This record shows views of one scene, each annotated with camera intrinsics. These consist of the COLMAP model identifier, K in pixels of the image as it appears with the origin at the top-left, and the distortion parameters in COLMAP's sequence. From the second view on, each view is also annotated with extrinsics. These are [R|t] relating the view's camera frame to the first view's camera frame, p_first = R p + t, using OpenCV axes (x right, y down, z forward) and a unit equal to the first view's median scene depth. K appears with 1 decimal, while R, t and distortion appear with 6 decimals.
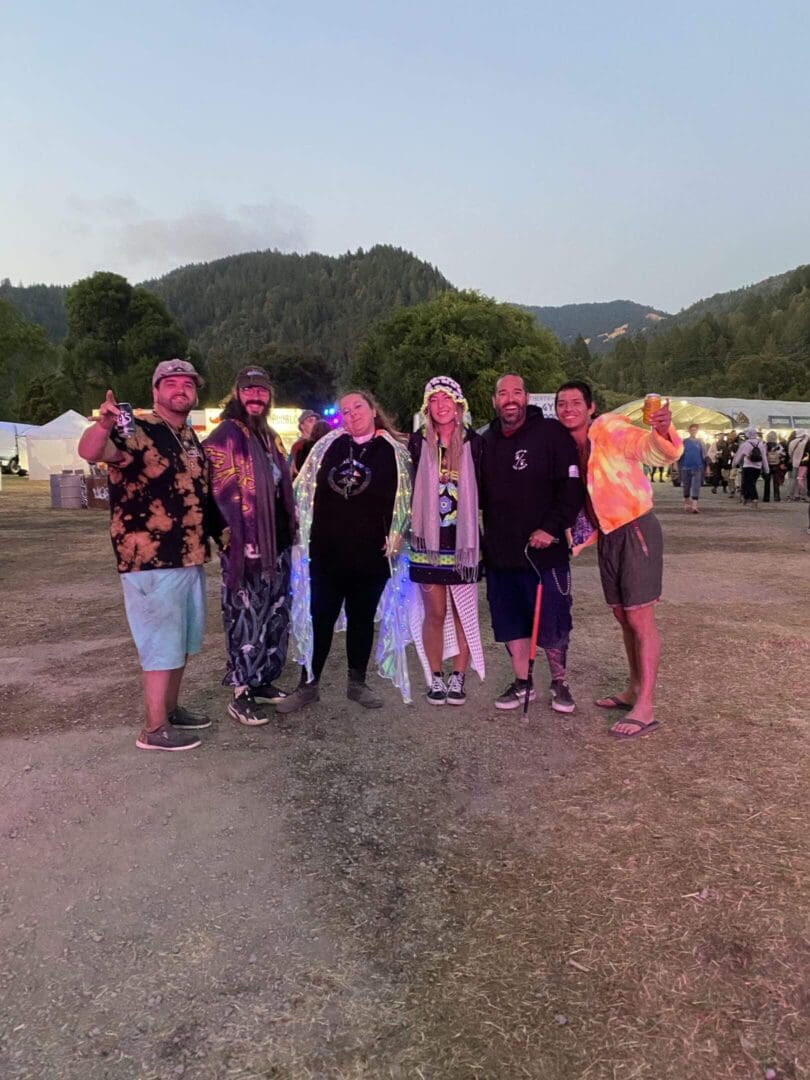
lens RADIAL K [[805.2, 0, 391.4], [0, 805.2, 540.4], [0, 0, 1]] dist [0.000744, -0.000513]
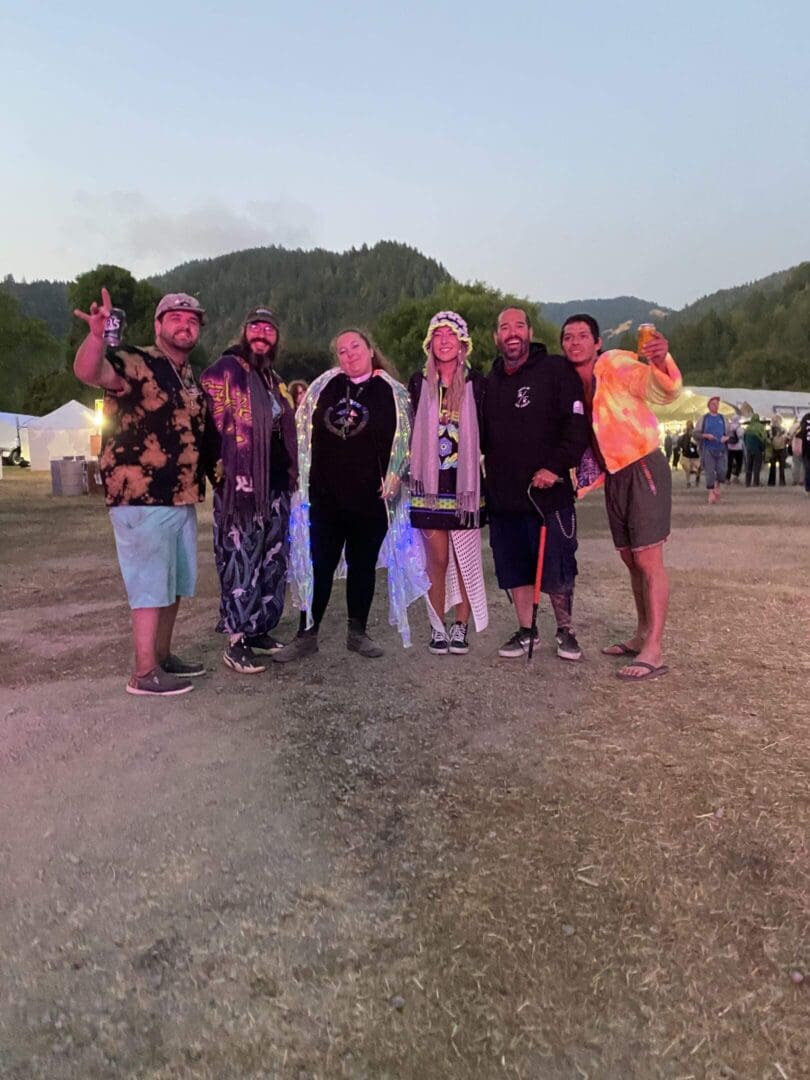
lens RADIAL K [[800.2, 0, 403.3], [0, 800.2, 542.1], [0, 0, 1]] dist [0.004289, -0.002837]
pose [[0.999973, -0.003673, 0.006327, 0.008774], [0.003757, 0.999905, -0.013278, 0.095238], [-0.006277, 0.013302, 0.999892, 0.041496]]
